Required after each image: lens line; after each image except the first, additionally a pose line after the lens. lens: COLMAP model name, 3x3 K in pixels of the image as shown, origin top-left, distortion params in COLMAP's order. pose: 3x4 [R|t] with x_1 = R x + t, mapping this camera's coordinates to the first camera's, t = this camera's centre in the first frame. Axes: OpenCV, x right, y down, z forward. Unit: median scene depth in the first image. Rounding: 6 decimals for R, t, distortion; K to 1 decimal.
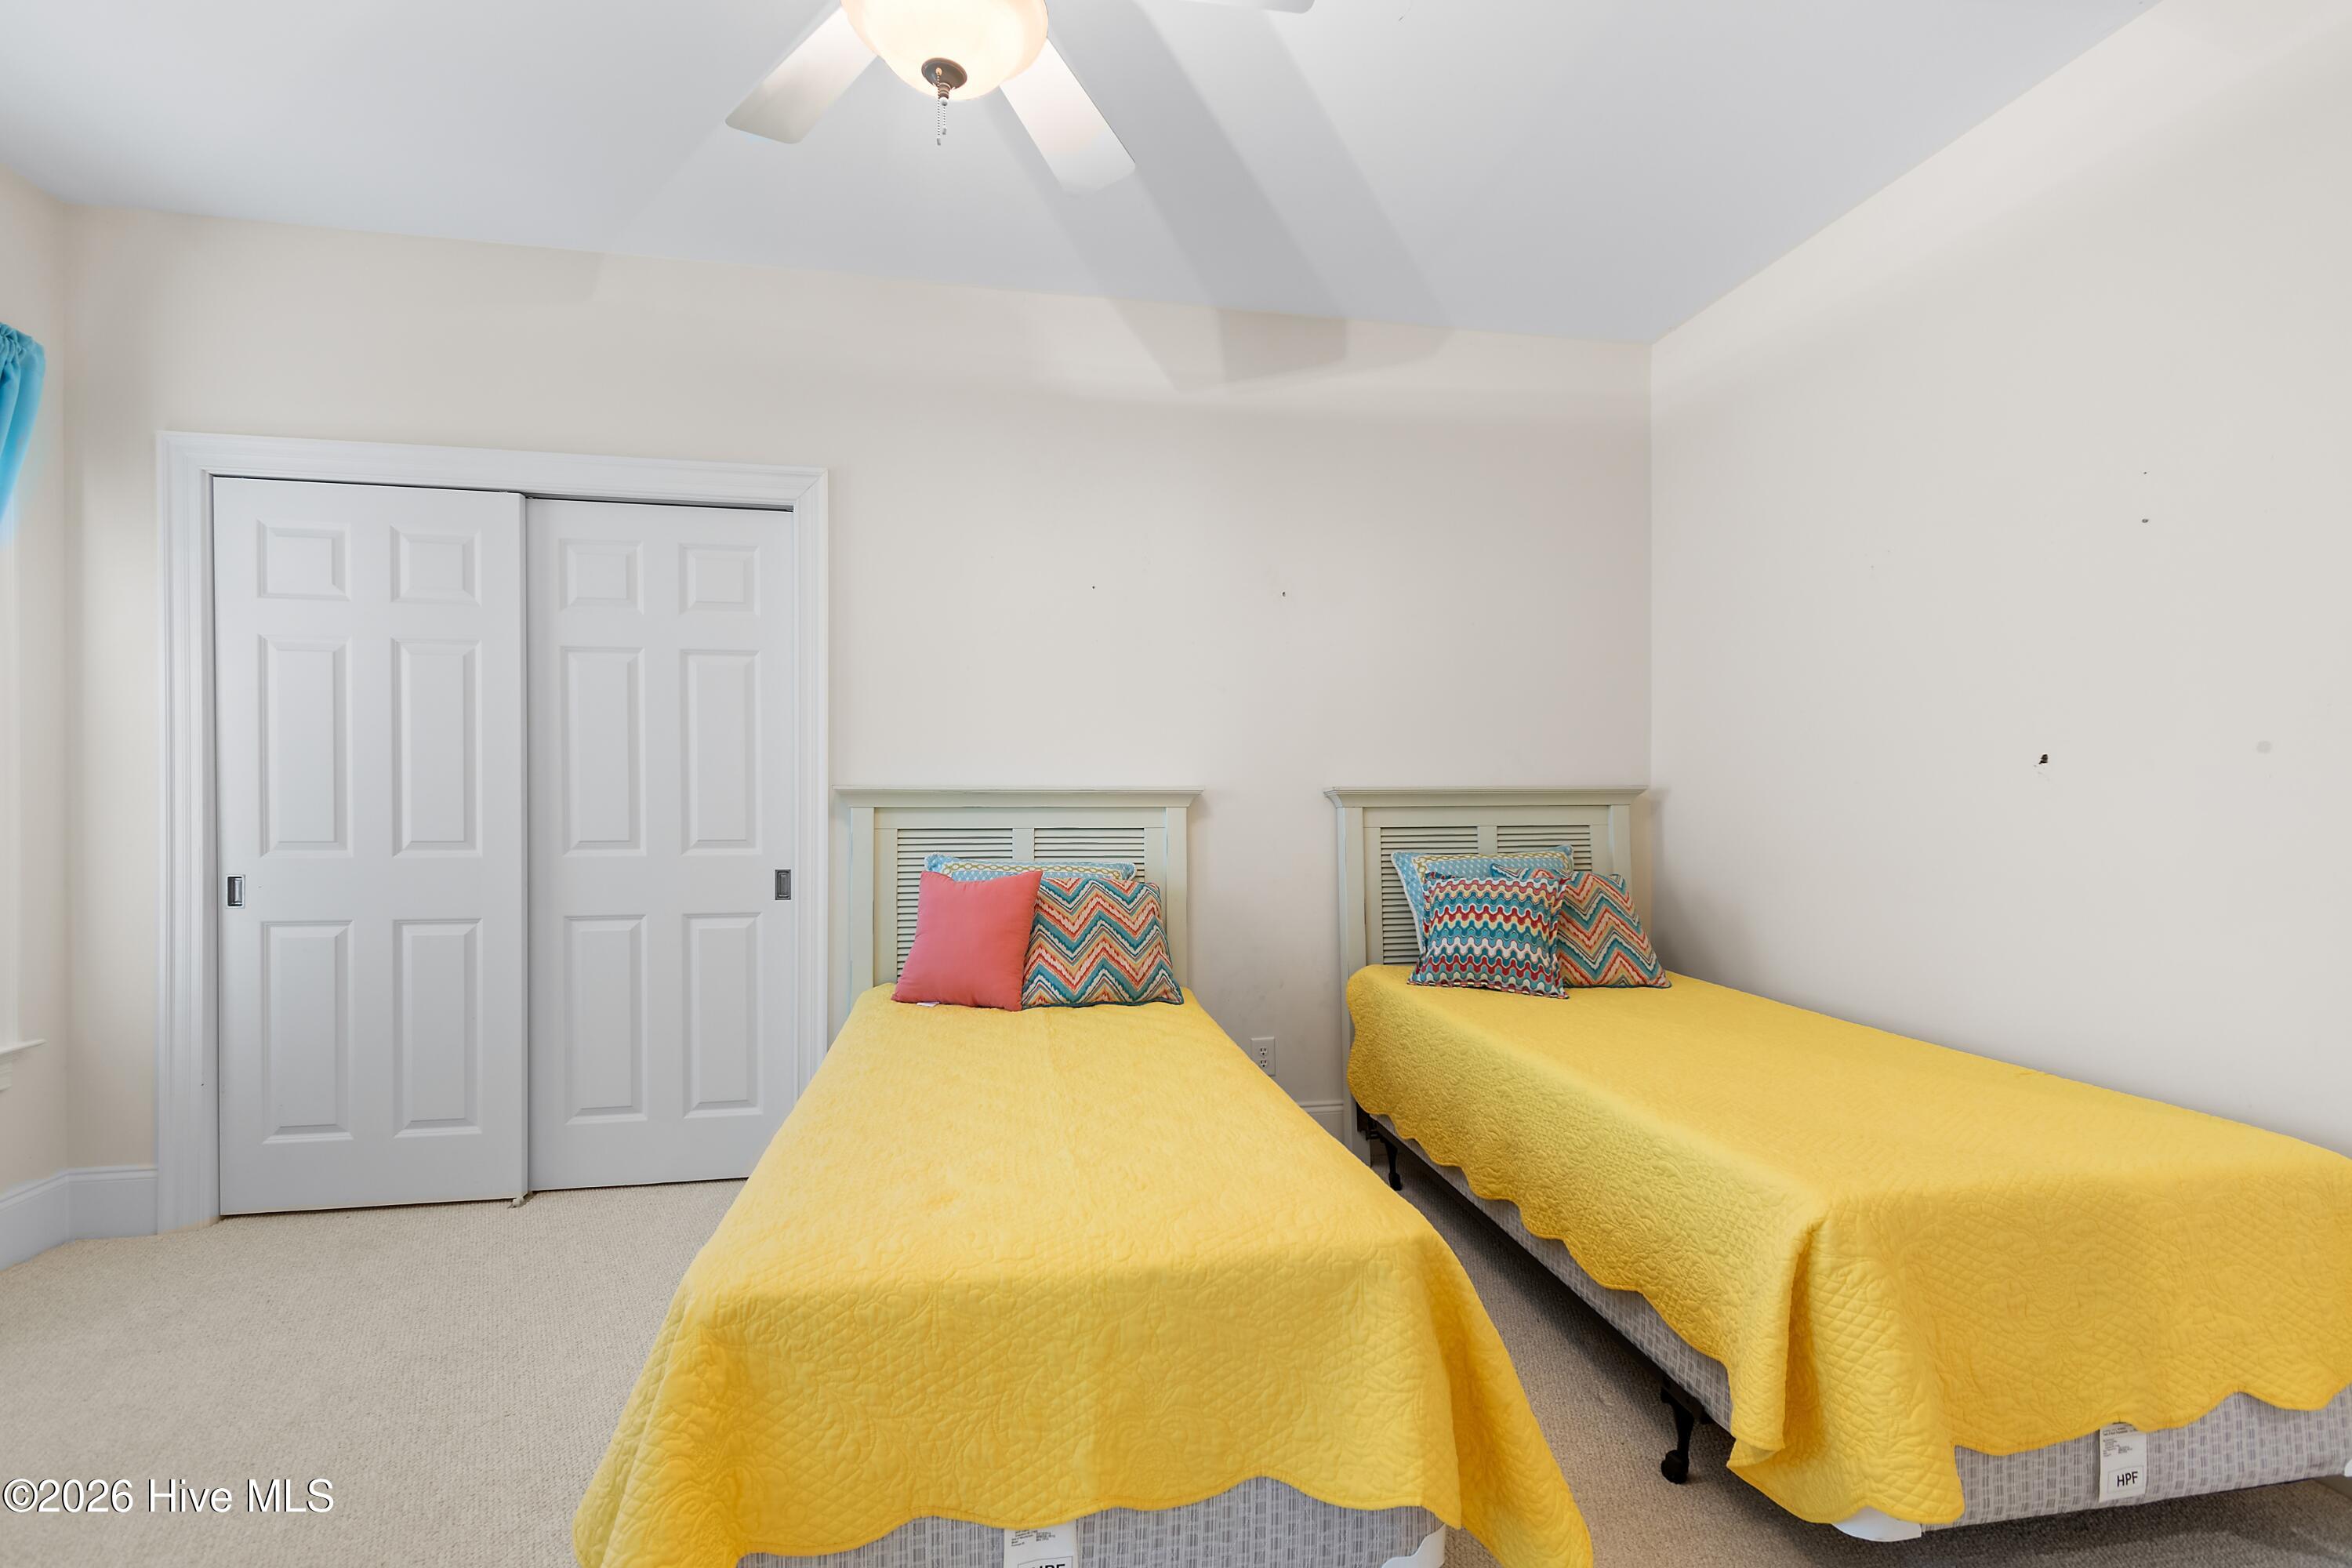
lens RADIAL K [[1054.1, 0, 1170.8], [0, 1054.1, 789.2], [0, 0, 1]] dist [0.000235, -0.000953]
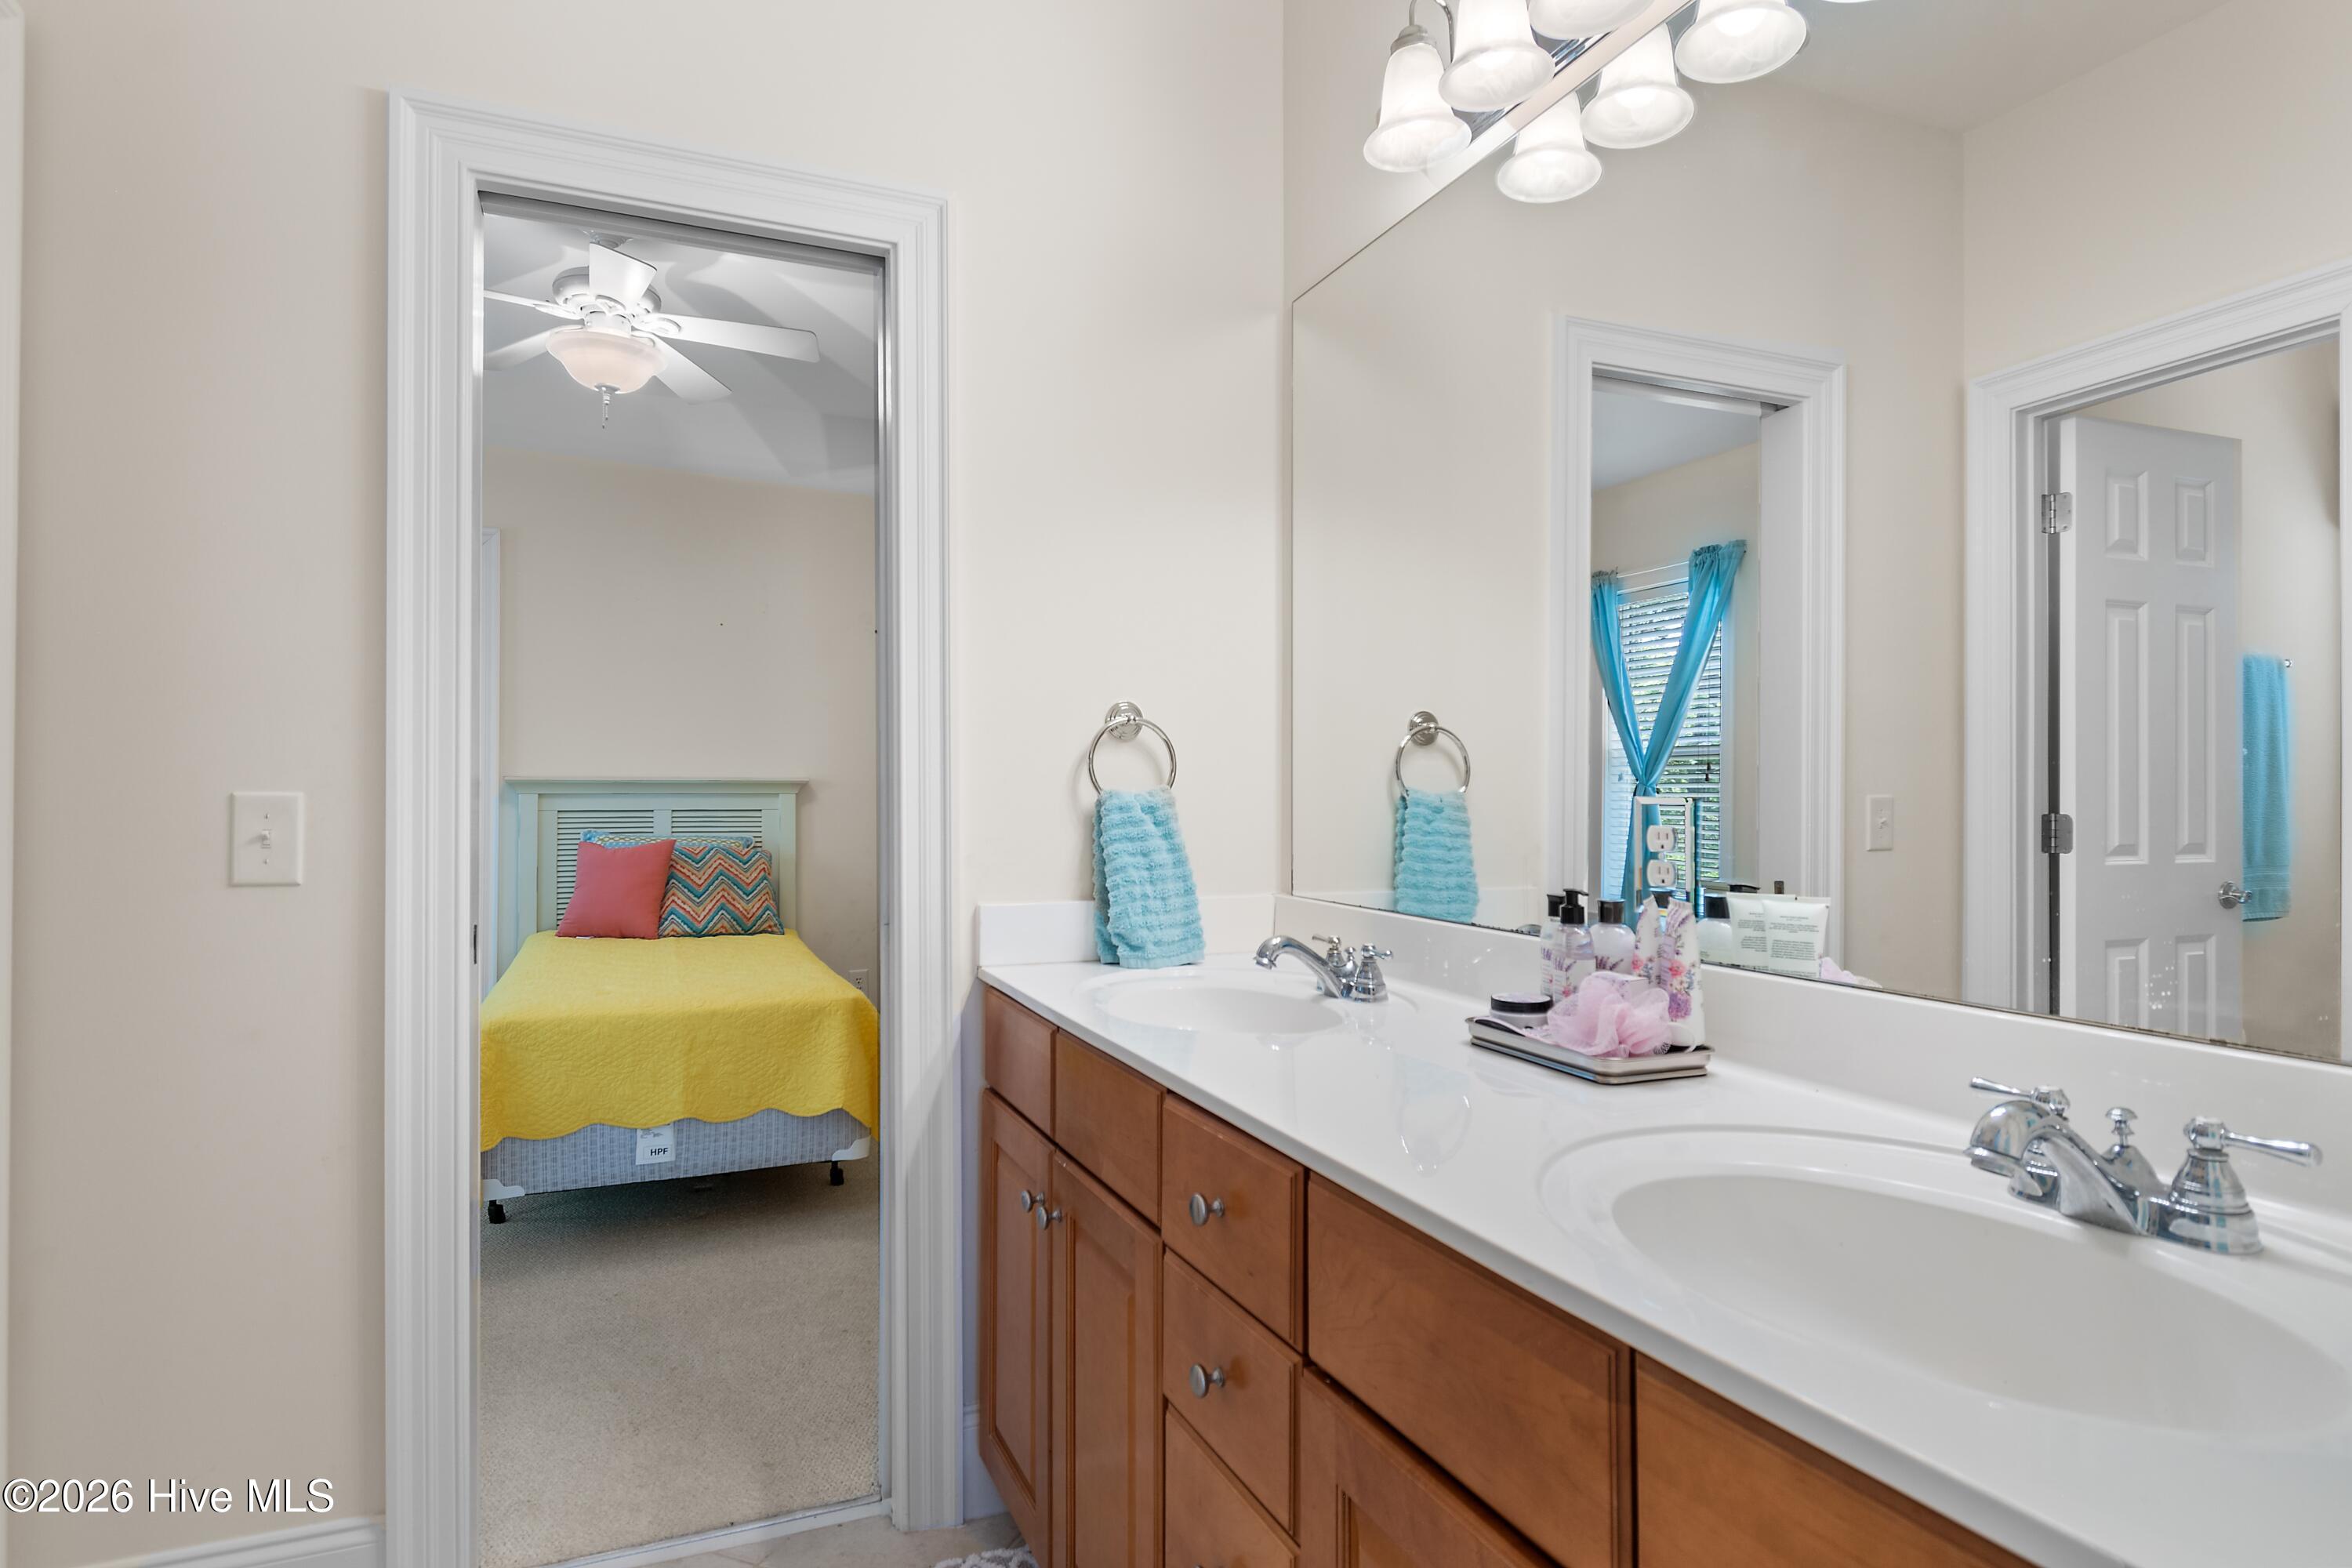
lens RADIAL K [[1256.0, 0, 1183.8], [0, 1256.0, 777.3], [0, 0, 1]] dist [0.004352, 0.000388]
pose [[0.971957, 0.002753, 0.235143, 0.136330], [-0.002034, 0.999992, -0.003301, 0.000650], [-0.235151, 0.002730, 0.971955, -0.744844]]
